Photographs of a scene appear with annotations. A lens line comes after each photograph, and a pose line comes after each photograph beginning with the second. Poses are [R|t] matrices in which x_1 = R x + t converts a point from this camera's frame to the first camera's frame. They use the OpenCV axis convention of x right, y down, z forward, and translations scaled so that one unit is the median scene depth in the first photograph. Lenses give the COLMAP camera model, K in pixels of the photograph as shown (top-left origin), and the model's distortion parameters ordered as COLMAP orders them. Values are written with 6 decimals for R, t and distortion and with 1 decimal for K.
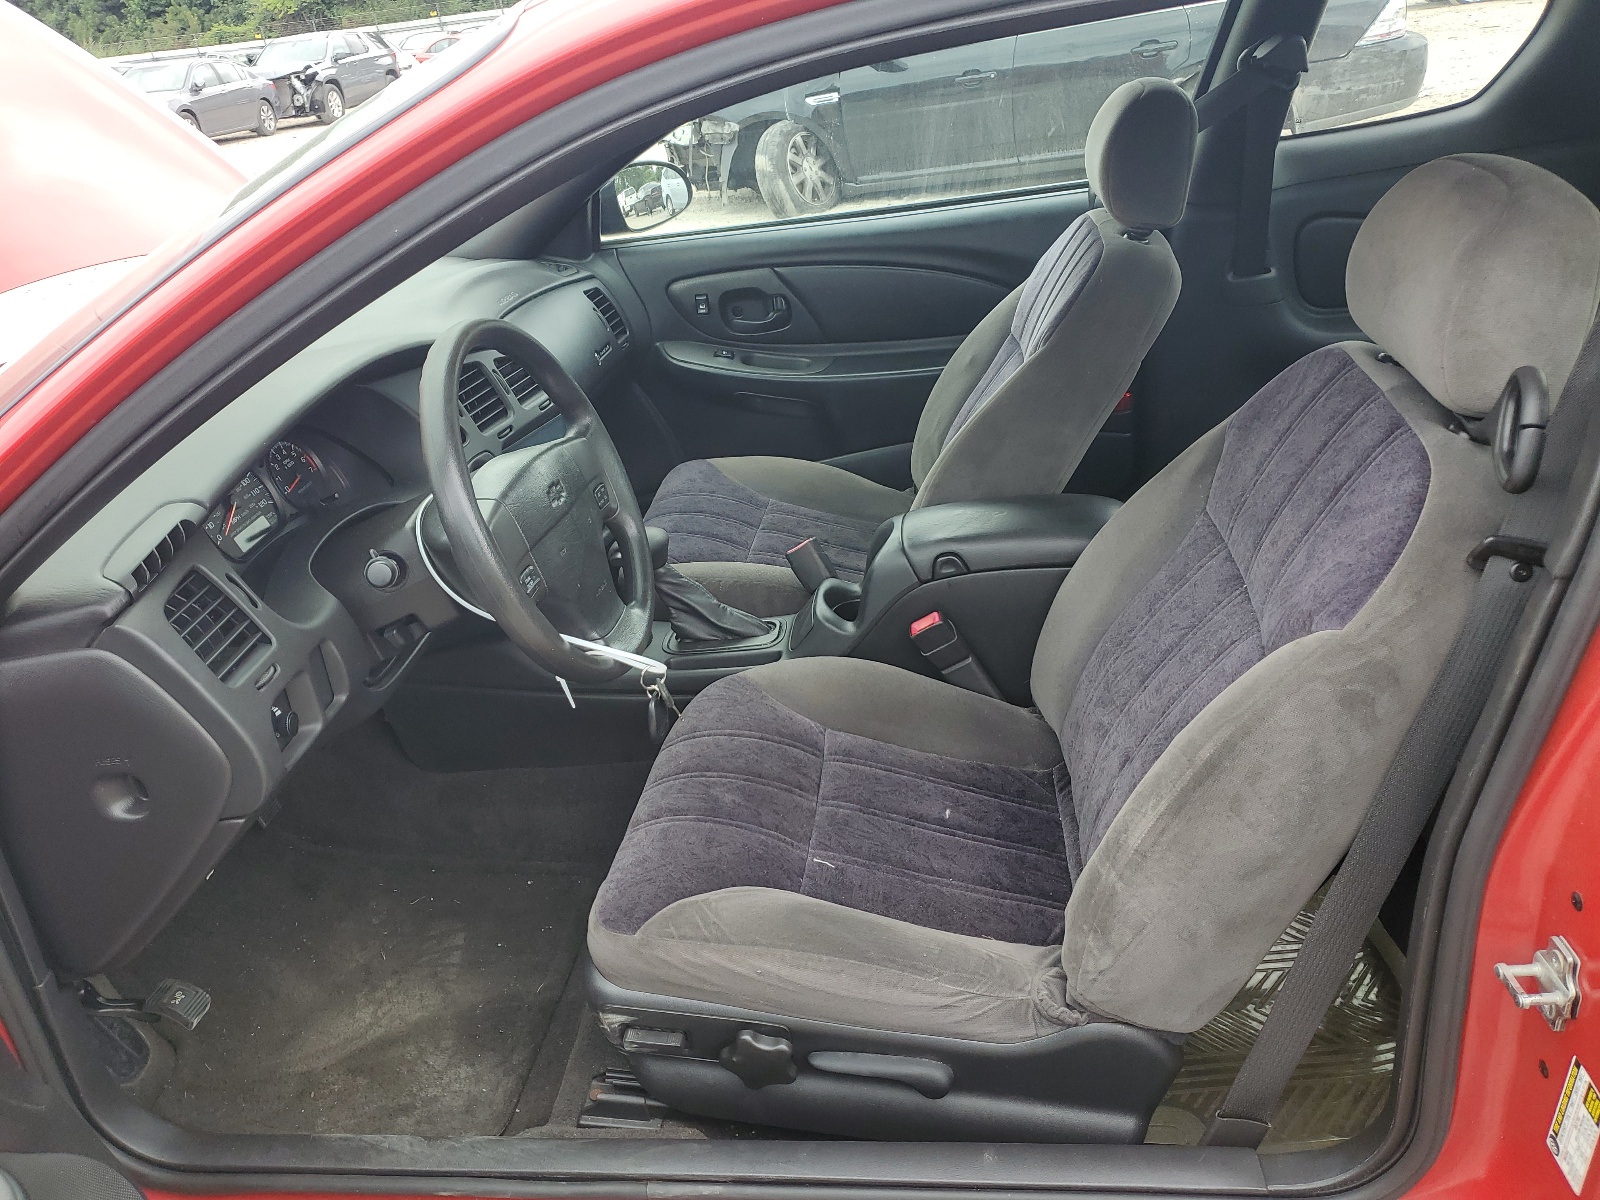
lens RADIAL K [[1224.9, 0, 804.0], [0, 1224.9, 604.1], [0, 0, 1]] dist [-0.002129, 0.002123]
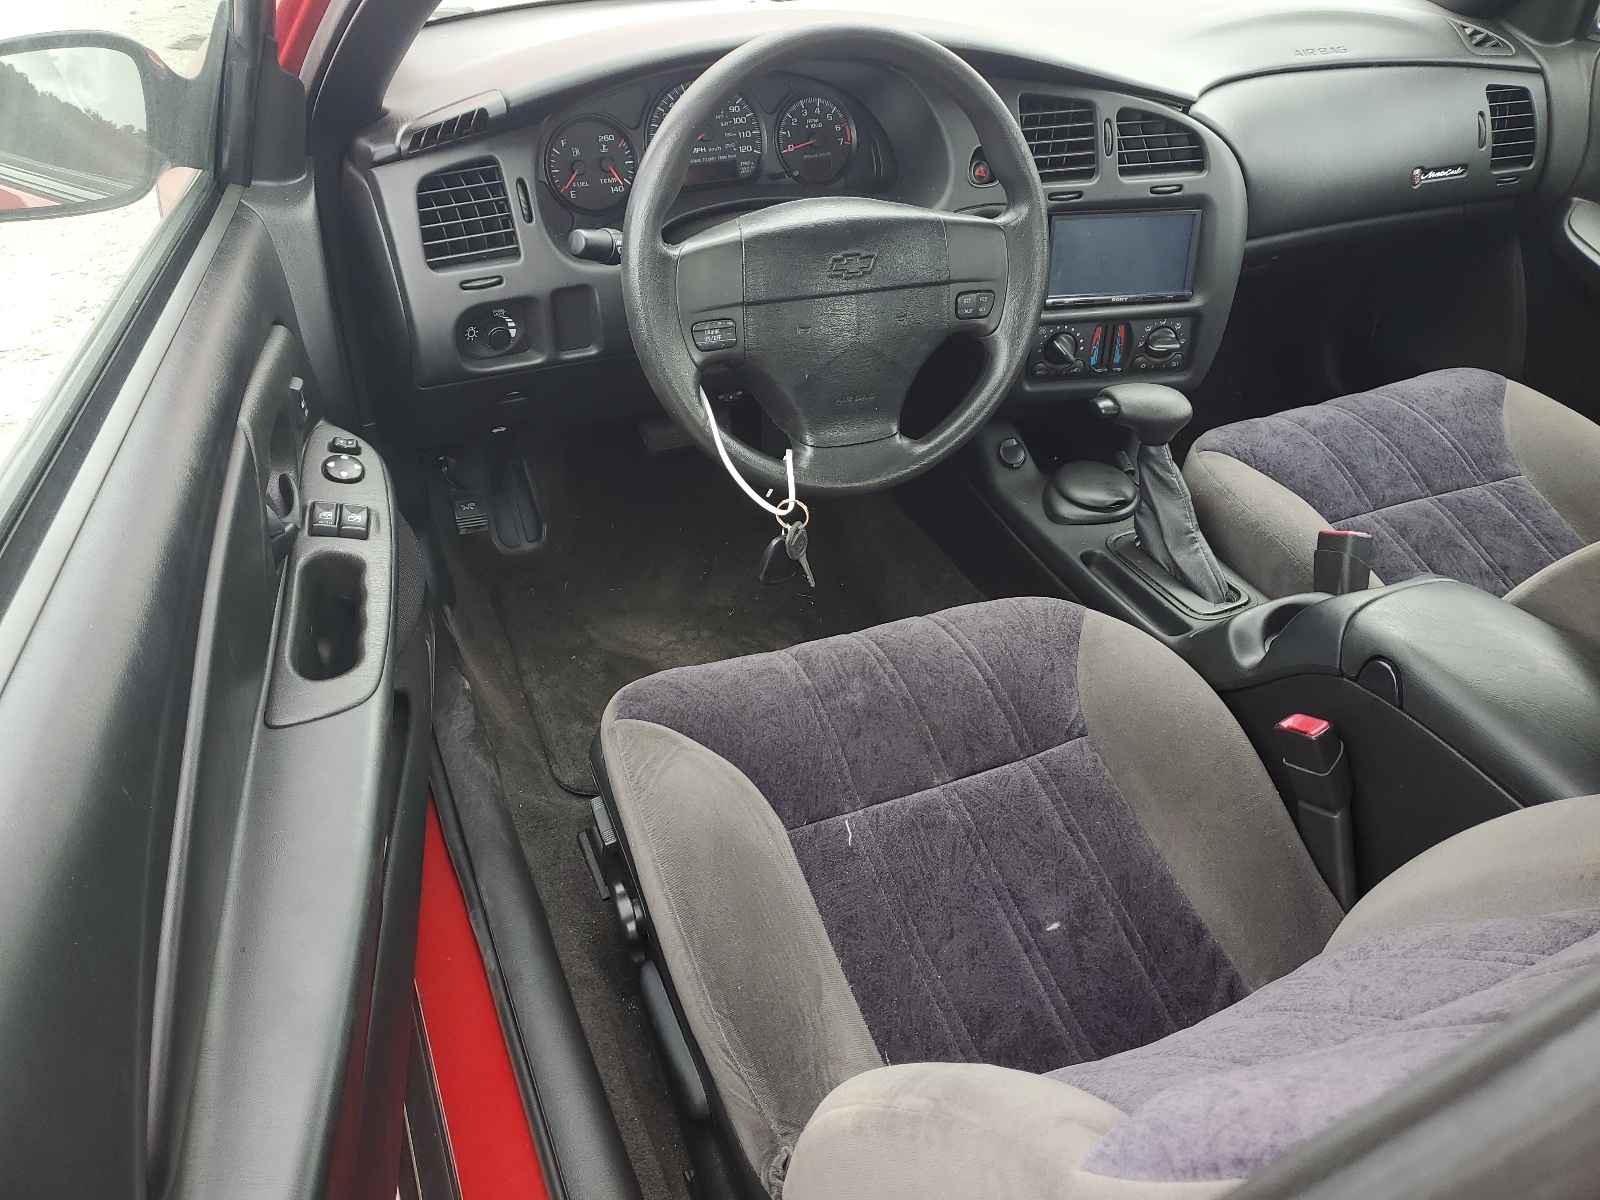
lens RADIAL K [[1224.9, 0, 799.4], [0, 1224.9, 588.4], [0, 0, 1]] dist [-0.002129, 0.002123]
pose [[0.467027, 0.599391, -0.650089, 0.394377], [-0.440509, 0.795179, 0.416703, -0.216403], [0.766706, 0.091758, 0.635407, 0.421729]]
